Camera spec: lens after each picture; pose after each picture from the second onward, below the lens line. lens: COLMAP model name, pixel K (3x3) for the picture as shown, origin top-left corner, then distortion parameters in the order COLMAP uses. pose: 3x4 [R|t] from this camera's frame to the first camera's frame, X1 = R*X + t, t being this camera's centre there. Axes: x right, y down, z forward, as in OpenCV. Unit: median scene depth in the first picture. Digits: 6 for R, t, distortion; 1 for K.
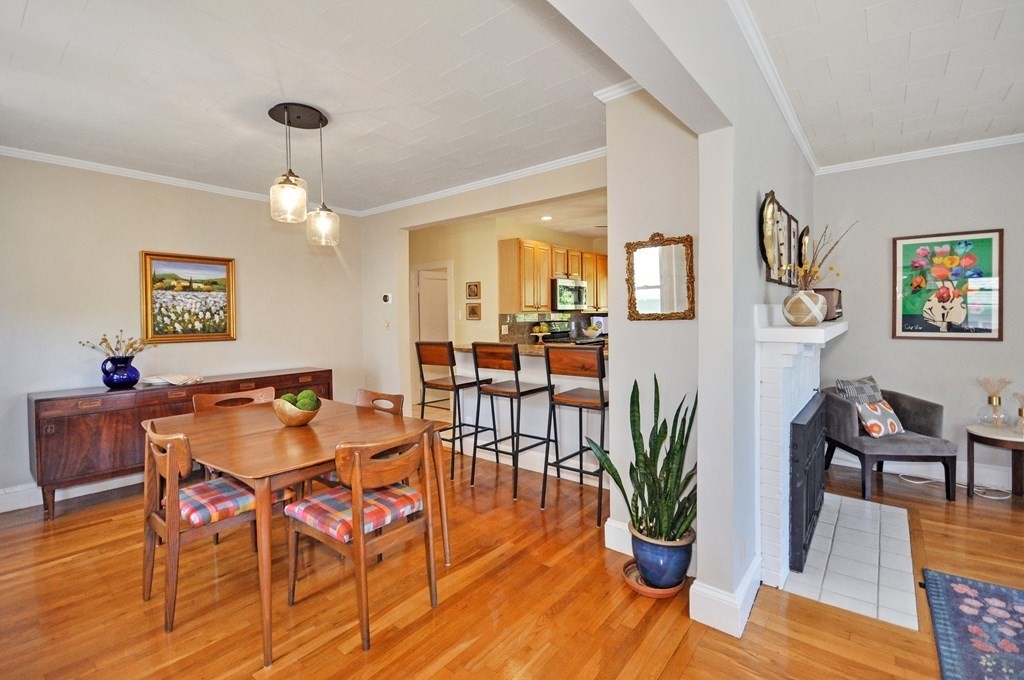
lens RADIAL K [[452.5, 0, 511.2], [0, 452.5, 316.2], [0, 0, 1]] dist [0.001331, -0.006184]
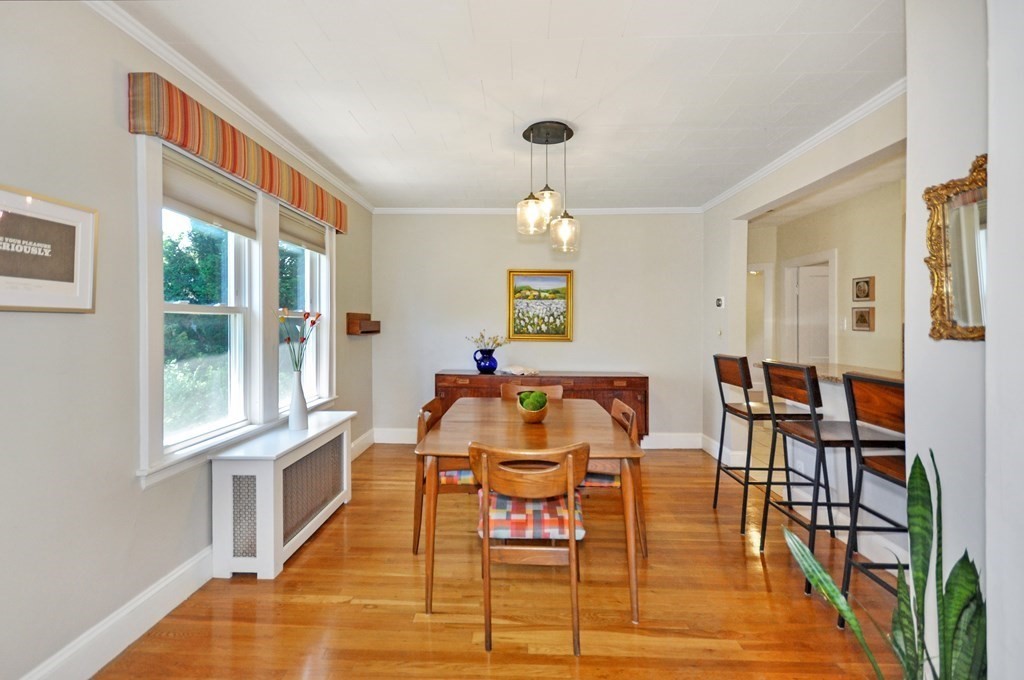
lens RADIAL K [[464.1, 0, 513.5], [0, 464.1, 324.7], [0, 0, 1]] dist [-0.001462, -0.000265]
pose [[0.611795, 0.021237, -0.790732, 0.243213], [-0.016002, 0.999767, 0.014469, -0.004449], [0.790855, 0.003801, 0.611992, 0.188065]]
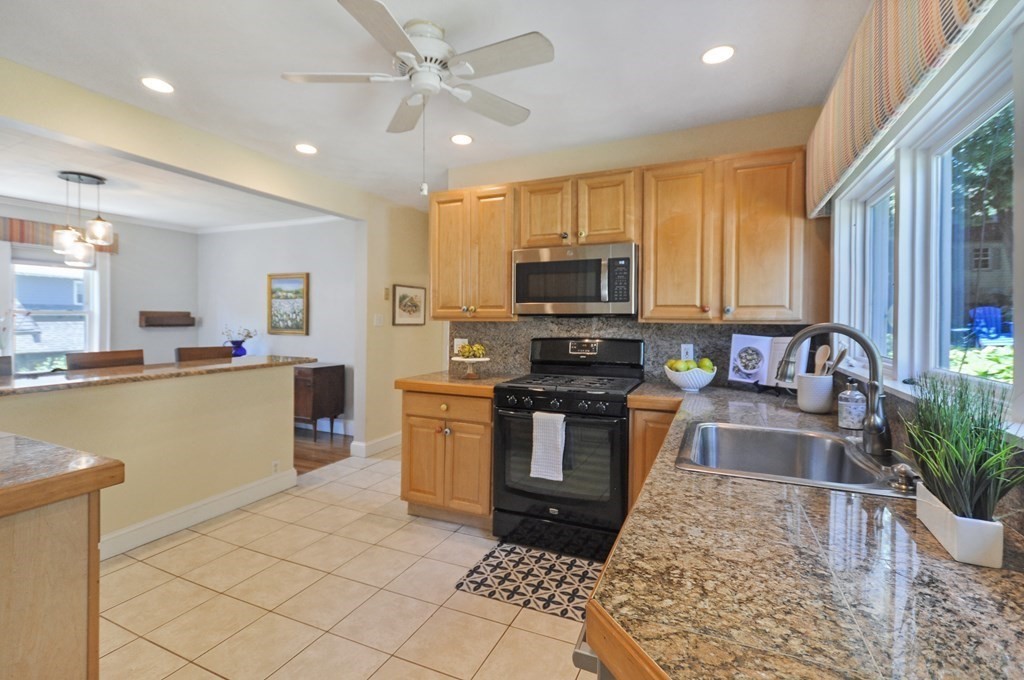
lens RADIAL K [[464.1, 0, 513.5], [0, 464.1, 324.7], [0, 0, 1]] dist [-0.001462, -0.000265]
pose [[0.267898, 0.019110, -0.963258, 0.914245], [-0.016350, 0.999749, 0.015287, -0.008890], [0.963309, 0.011654, 0.268143, 1.336921]]
